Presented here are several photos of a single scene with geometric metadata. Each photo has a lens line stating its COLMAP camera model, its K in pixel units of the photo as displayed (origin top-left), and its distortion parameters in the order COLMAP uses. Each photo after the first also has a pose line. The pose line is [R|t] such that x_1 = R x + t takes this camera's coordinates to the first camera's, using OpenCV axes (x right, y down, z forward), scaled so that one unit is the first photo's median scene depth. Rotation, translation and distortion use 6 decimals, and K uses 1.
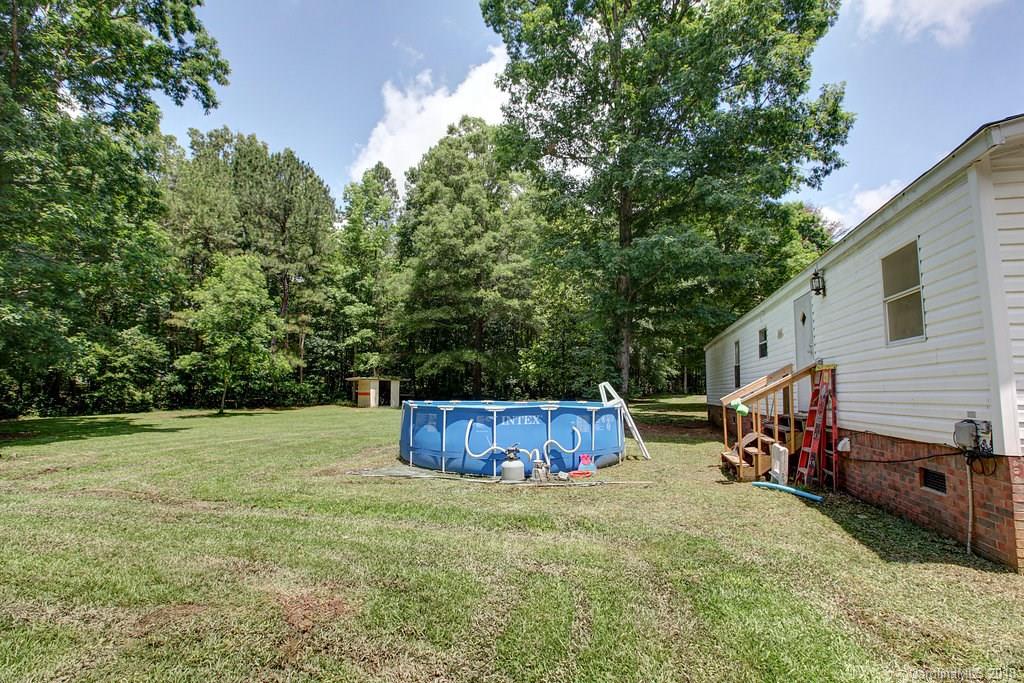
lens RADIAL K [[463.8, 0, 516.8], [0, 463.8, 341.3], [0, 0, 1]] dist [-0.052653, 0.017797]
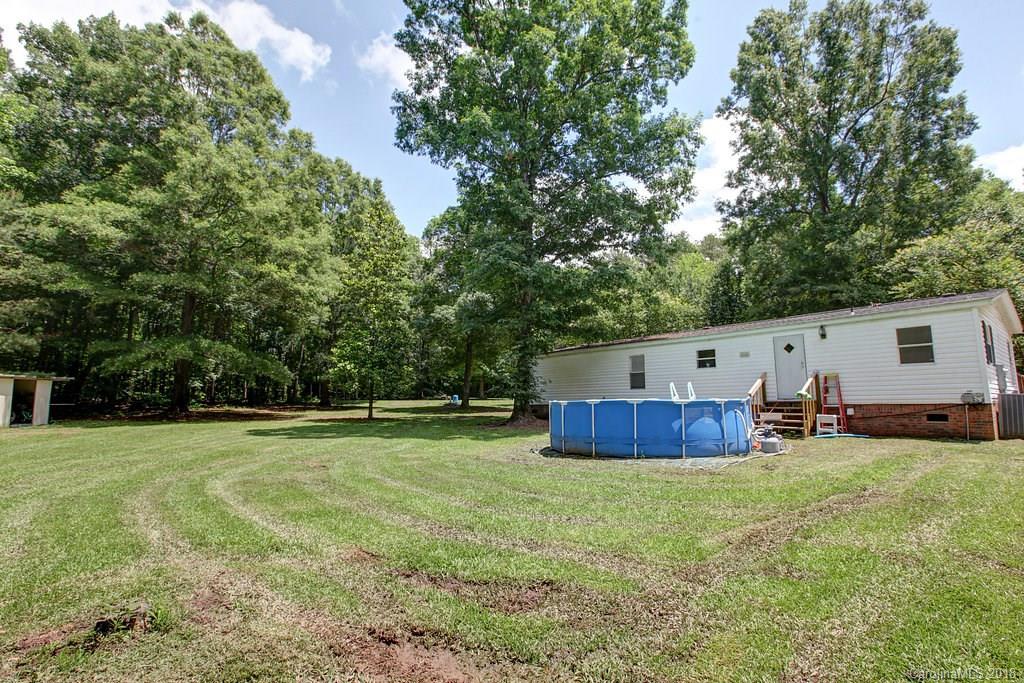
lens RADIAL K [[463.8, 0, 516.8], [0, 463.8, 341.3], [0, 0, 1]] dist [-0.052653, 0.017797]
pose [[0.606821, 0.081280, 0.790672, -1.874735], [-0.070372, 0.996345, -0.048414, 0.113737], [-0.791717, -0.026262, 0.610323, 0.945206]]
